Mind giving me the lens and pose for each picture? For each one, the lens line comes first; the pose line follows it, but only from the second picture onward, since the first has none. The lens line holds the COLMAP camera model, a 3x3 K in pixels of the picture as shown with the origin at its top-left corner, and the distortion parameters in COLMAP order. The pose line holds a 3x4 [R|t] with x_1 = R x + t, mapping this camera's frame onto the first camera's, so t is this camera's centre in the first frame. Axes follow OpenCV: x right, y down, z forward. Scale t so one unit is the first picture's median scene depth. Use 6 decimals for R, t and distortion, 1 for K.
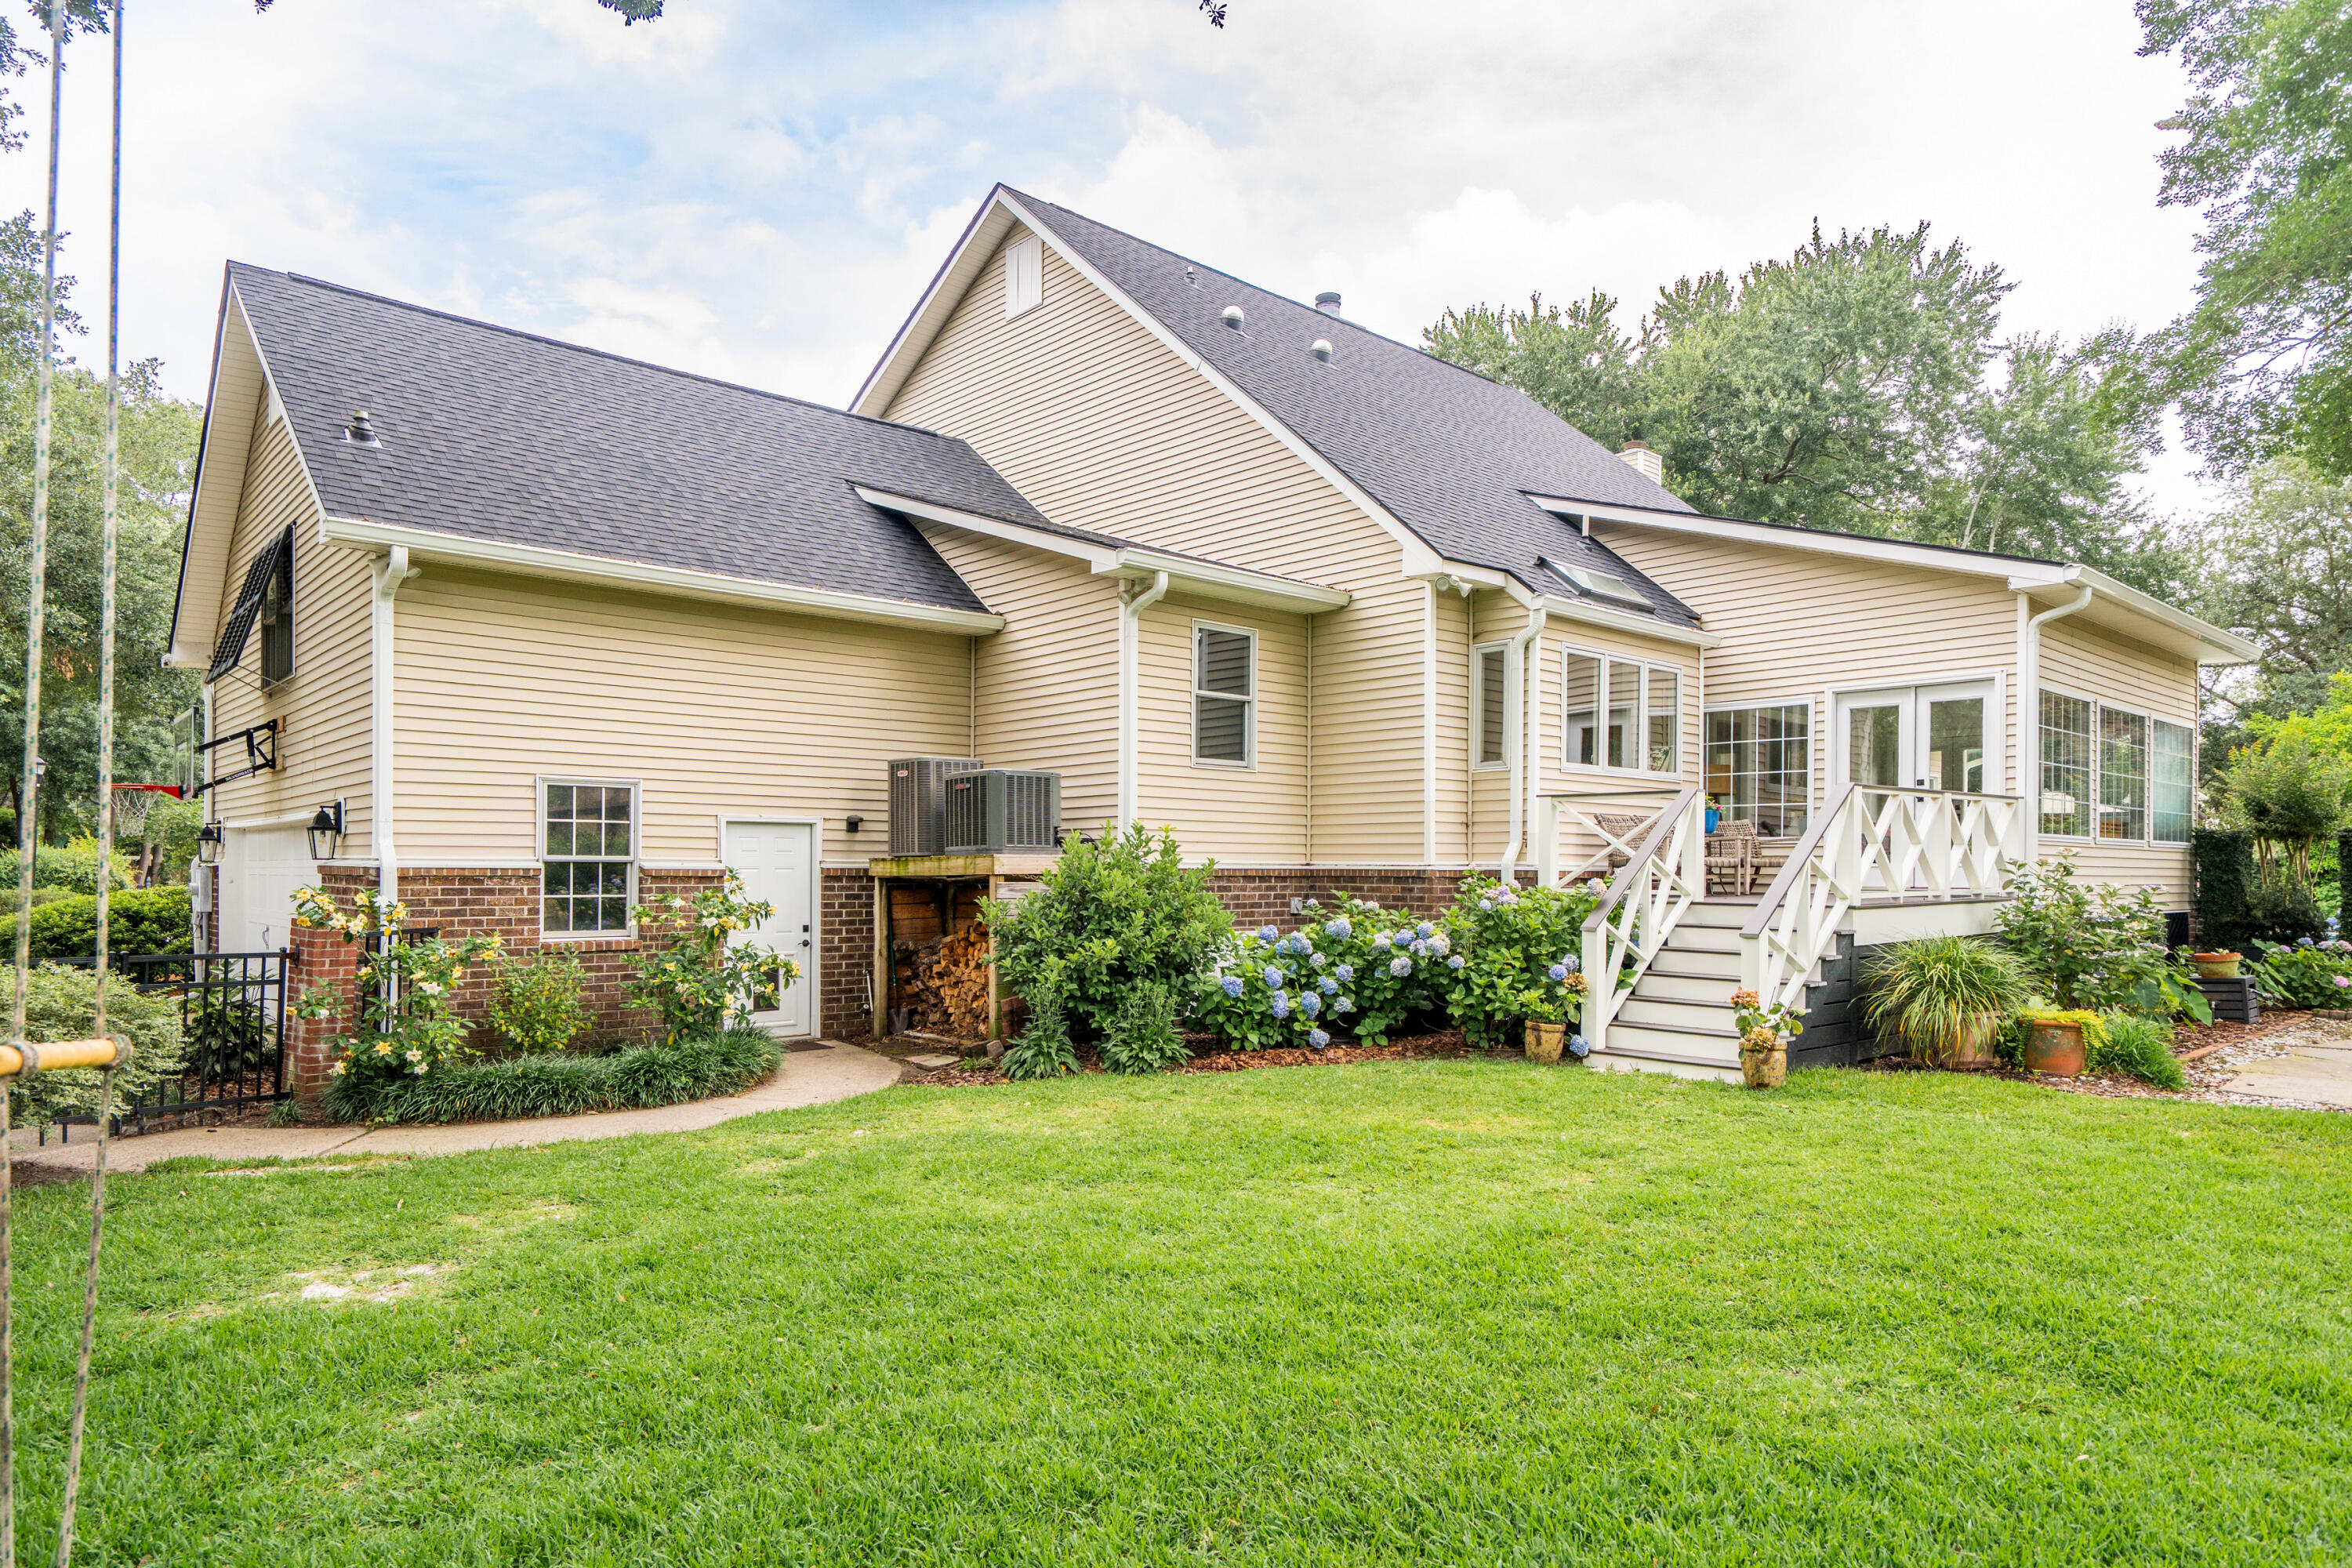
lens RADIAL K [[1424.0, 0, 1176.7], [0, 1424.0, 861.8], [0, 0, 1]] dist [-0.003045, -0.000681]
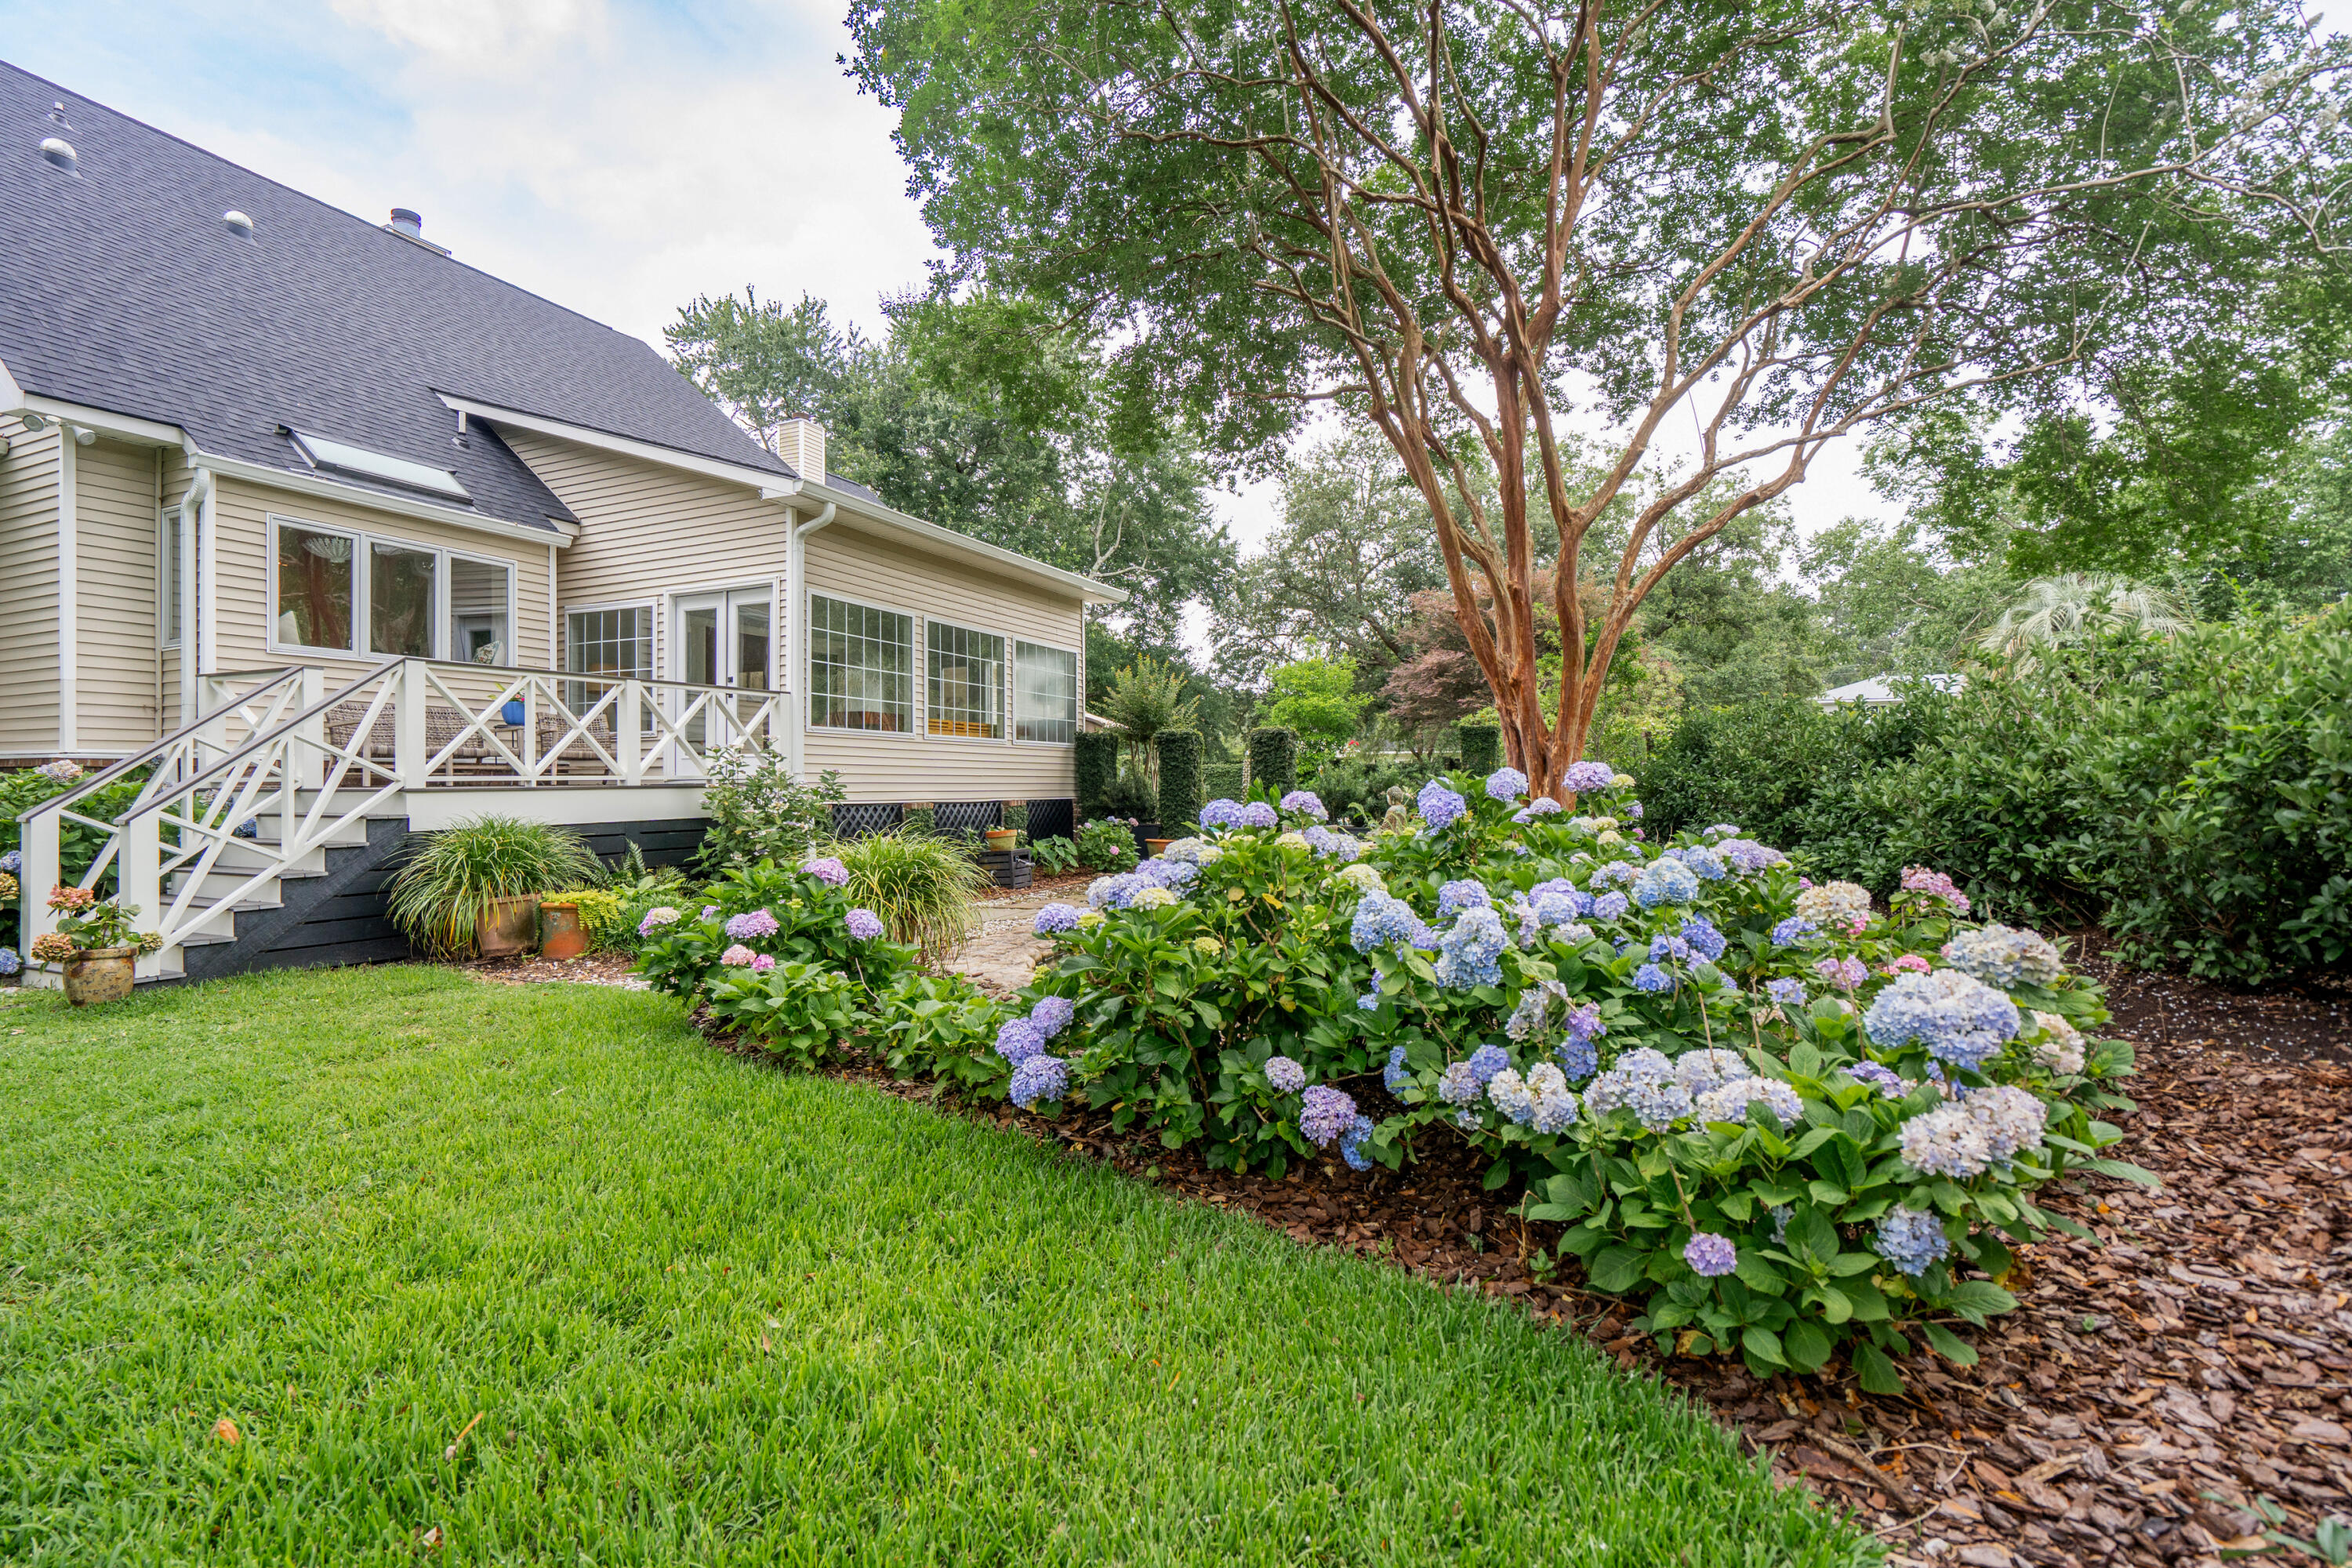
lens RADIAL K [[1068.6, 0, 1172.2], [0, 1068.6, 786.2], [0, 0, 1]] dist [-0.005104, 0.002356]
pose [[0.916274, -0.009510, 0.400438, 0.482977], [0.006904, 0.999945, 0.007950, 0.019954], [-0.400491, -0.004519, 0.916289, 0.118008]]
